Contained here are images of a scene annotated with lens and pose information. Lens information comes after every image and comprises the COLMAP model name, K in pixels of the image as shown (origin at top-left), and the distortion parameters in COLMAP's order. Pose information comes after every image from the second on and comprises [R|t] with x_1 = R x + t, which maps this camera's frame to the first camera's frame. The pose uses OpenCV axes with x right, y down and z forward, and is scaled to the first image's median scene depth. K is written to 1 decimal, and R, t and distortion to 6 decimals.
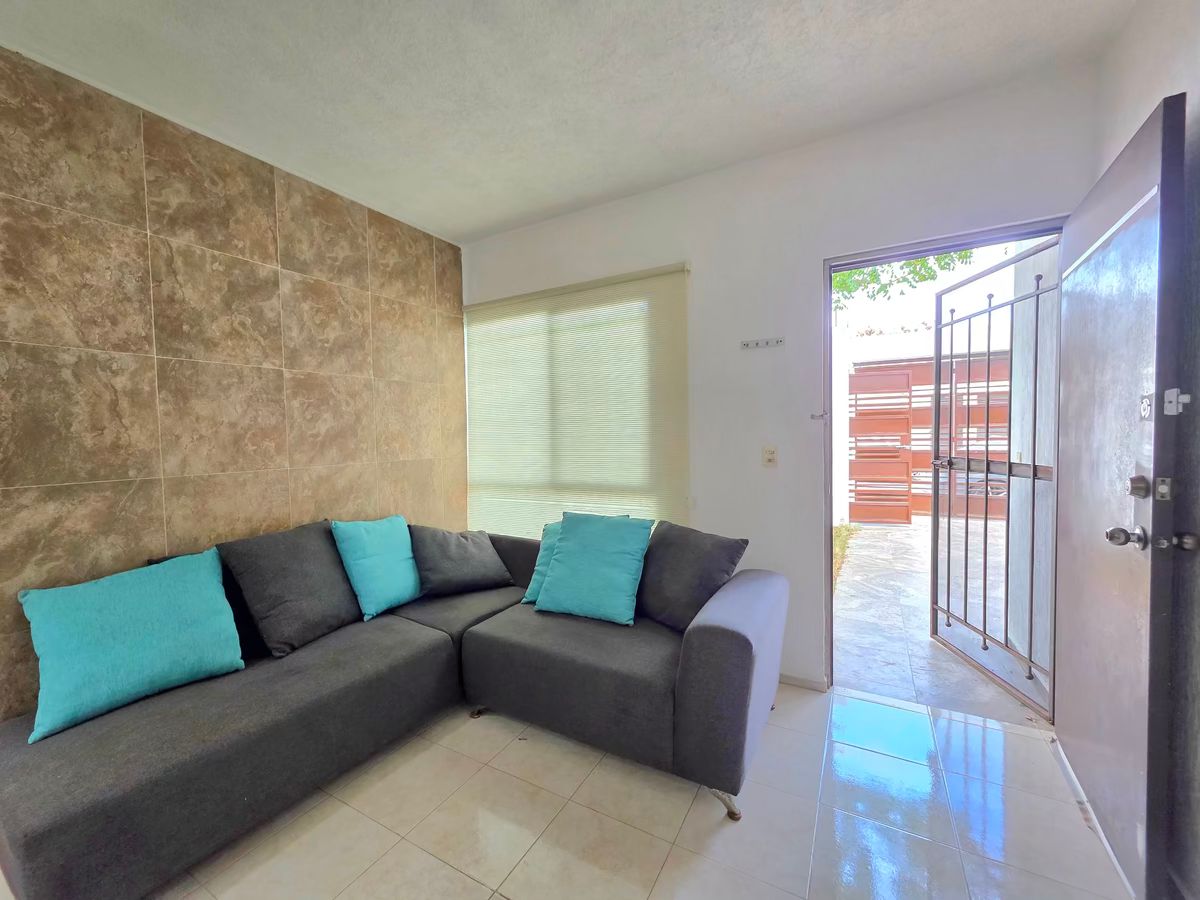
lens RADIAL K [[480.0, 0, 592.4], [0, 480.0, 449.1], [0, 0, 1]] dist [0.002057, -0.000664]
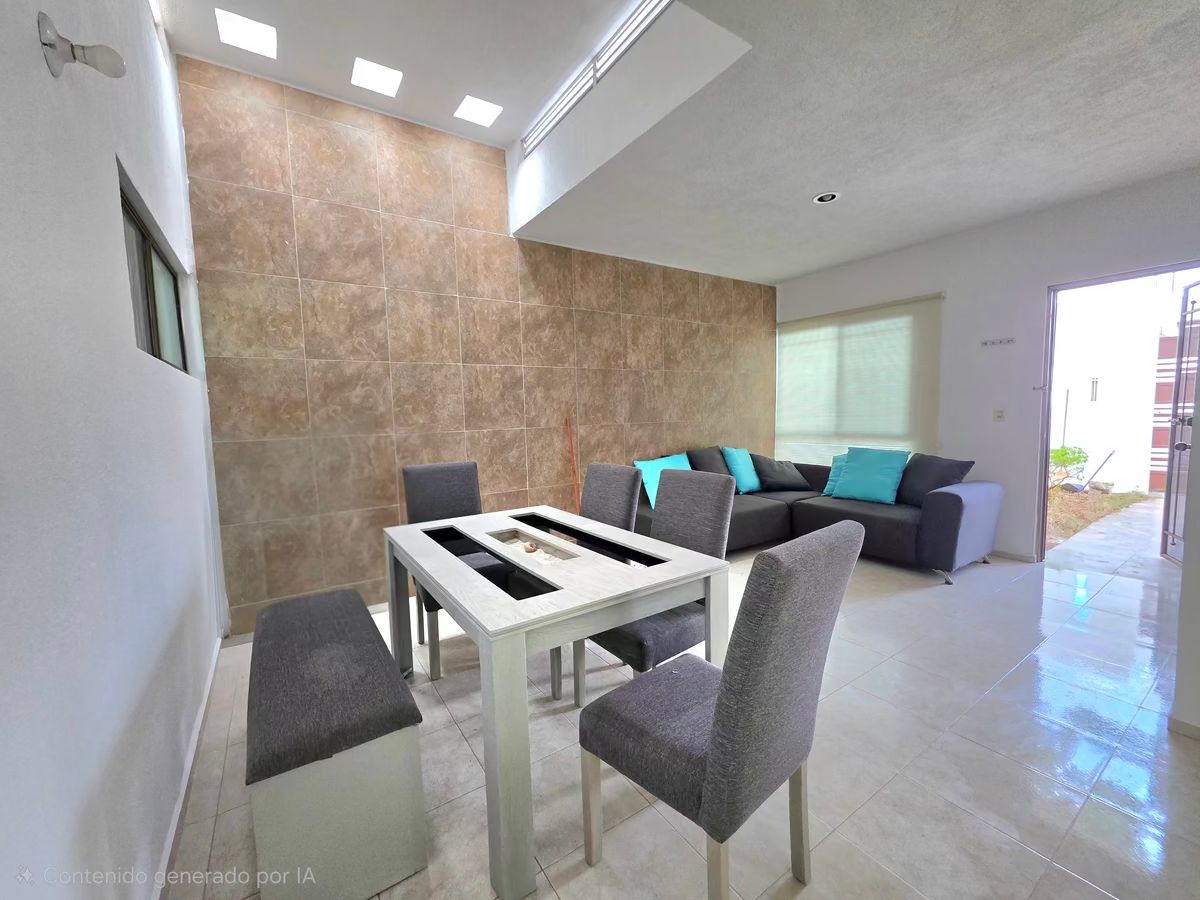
lens RADIAL K [[480.0, 0, 594.8], [0, 480.0, 452.7], [0, 0, 1]] dist [0.002057, -0.000664]
pose [[0.895865, 0.033576, -0.443055, -0.117801], [-0.005295, 0.997877, 0.064915, 0.045973], [0.444294, -0.055810, 0.894141, -1.002926]]
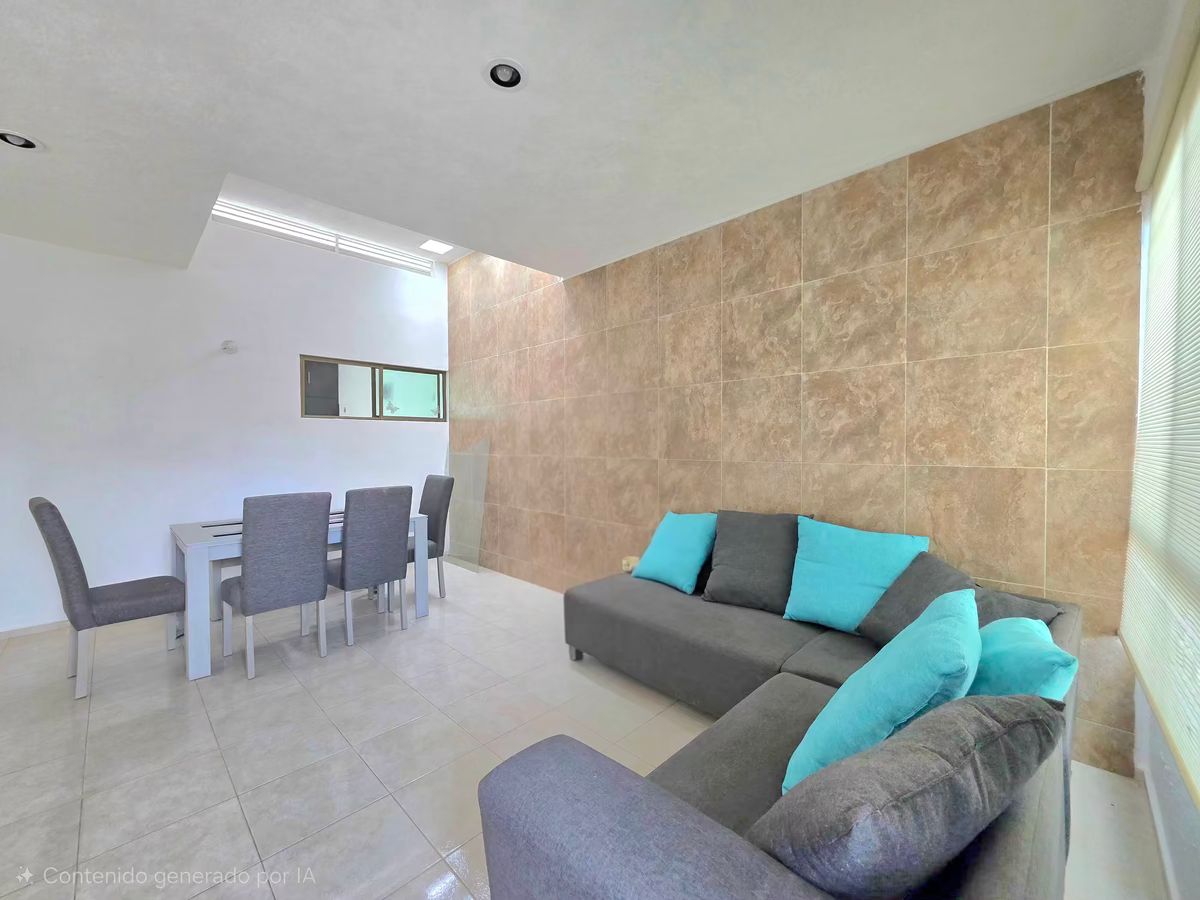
lens RADIAL K [[480.0, 0, 605.1], [0, 480.0, 457.4], [0, 0, 1]] dist [0.002057, -0.000664]
pose [[-0.242287, 0.038015, -0.969460, 0.525347], [-0.031964, 0.998377, 0.047138, -0.009368], [0.969678, 0.042409, -0.240678, 0.791075]]
